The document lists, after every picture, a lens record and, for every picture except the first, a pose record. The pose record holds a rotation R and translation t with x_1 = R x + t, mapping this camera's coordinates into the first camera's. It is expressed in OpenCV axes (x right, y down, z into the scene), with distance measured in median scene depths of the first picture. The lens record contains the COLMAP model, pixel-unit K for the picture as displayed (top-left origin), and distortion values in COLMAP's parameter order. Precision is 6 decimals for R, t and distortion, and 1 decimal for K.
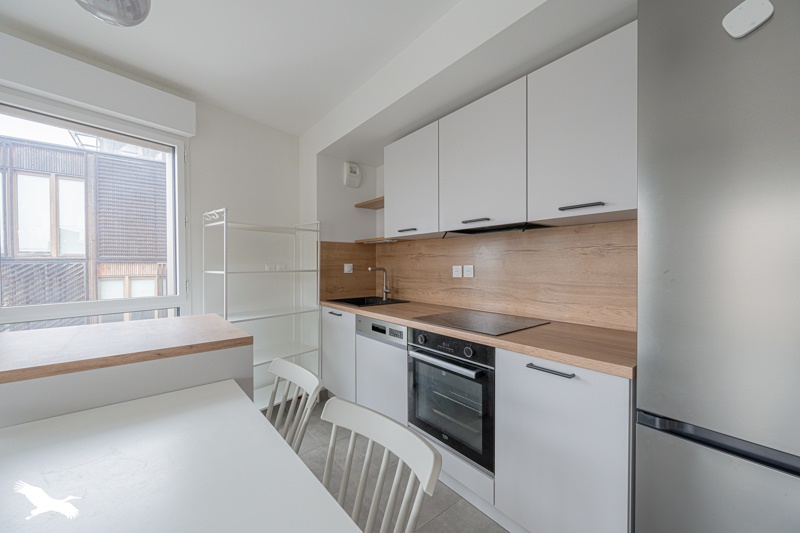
lens RADIAL K [[313.3, 0, 399.5], [0, 313.3, 267.6], [0, 0, 1]] dist [-0.002482, -0.000848]
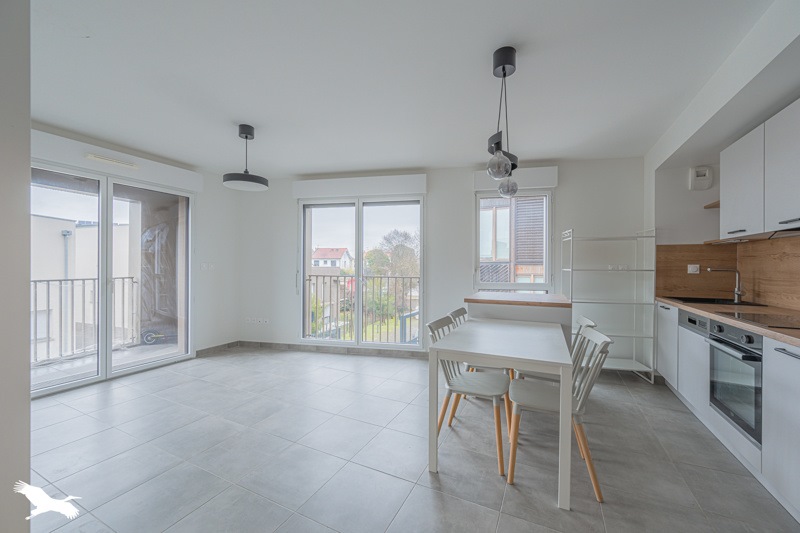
lens RADIAL K [[313.3, 0, 401.3], [0, 313.3, 266.0], [0, 0, 1]] dist [-0.002482, -0.000848]
pose [[0.433119, 0.004544, -0.901326, 0.379360], [-0.015033, 0.999885, -0.002183, 0.009545], [0.901212, 0.014495, 0.433137, -0.351133]]
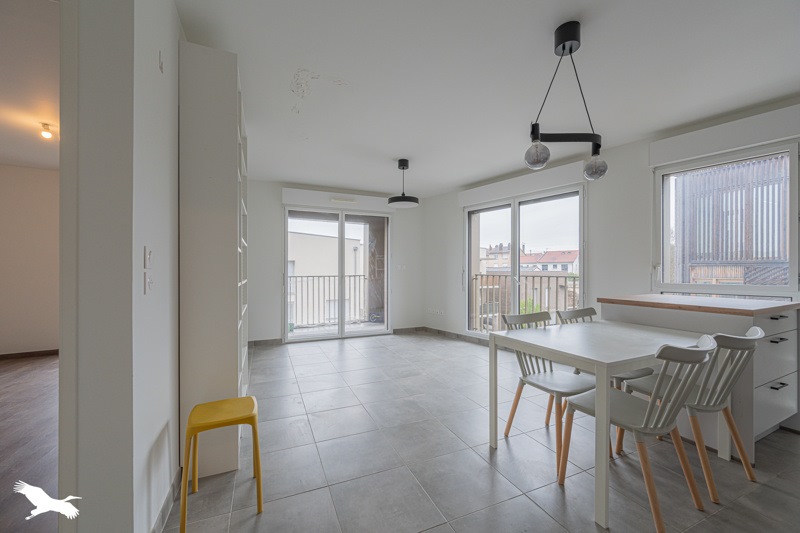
lens RADIAL K [[313.3, 0, 397.9], [0, 313.3, 271.4], [0, 0, 1]] dist [-0.002482, -0.000848]
pose [[-0.261290, 0.005770, -0.965243, 0.564651], [-0.008243, 0.999932, 0.008208, 0.032851], [0.965225, 0.010101, -0.261224, -0.027665]]
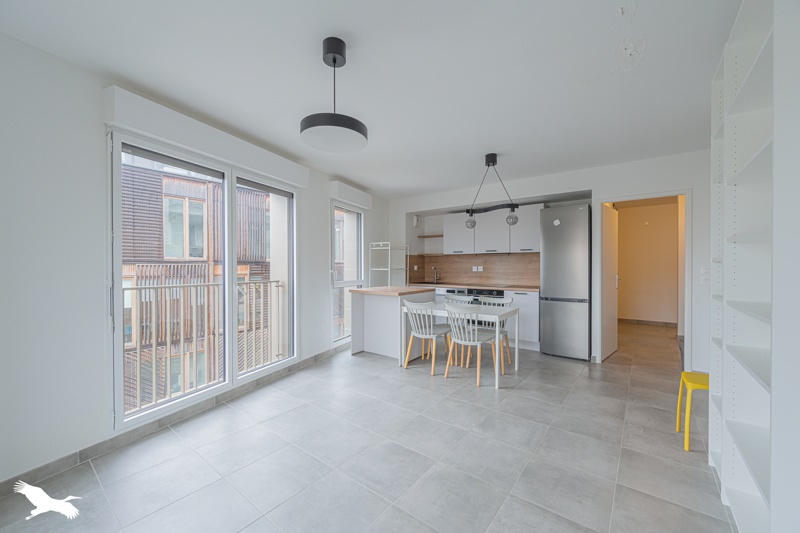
lens RADIAL K [[313.3, 0, 403.7], [0, 313.3, 267.5], [0, 0, 1]] dist [-0.002482, -0.000848]
pose [[0.970460, -0.001131, 0.241261, -0.783662], [0.001695, 0.999996, -0.002131, 0.004378], [-0.241258, 0.002477, 0.970458, -1.017698]]
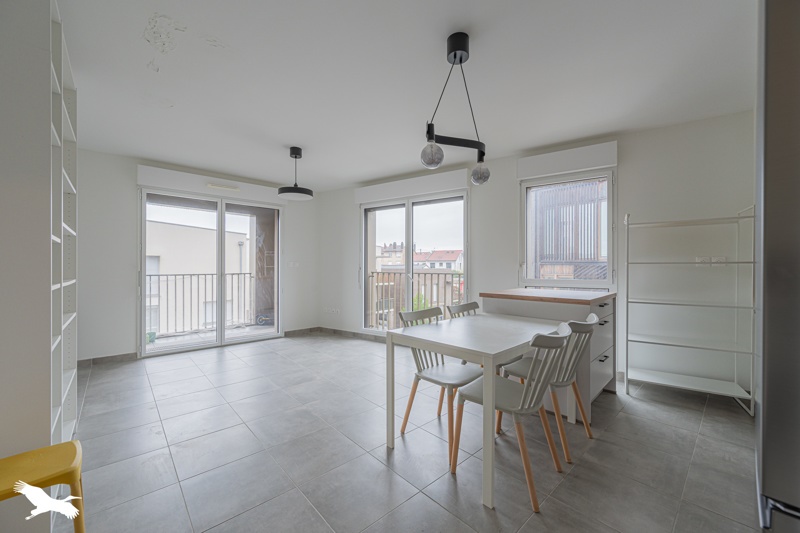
lens RADIAL K [[313.3, 0, 399.1], [0, 313.3, 268.3], [0, 0, 1]] dist [-0.002482, -0.000848]
pose [[0.067862, 0.004048, -0.997687, 0.522485], [-0.010739, 0.999937, 0.003327, 0.033126], [0.997637, 0.010489, 0.067901, -0.032475]]
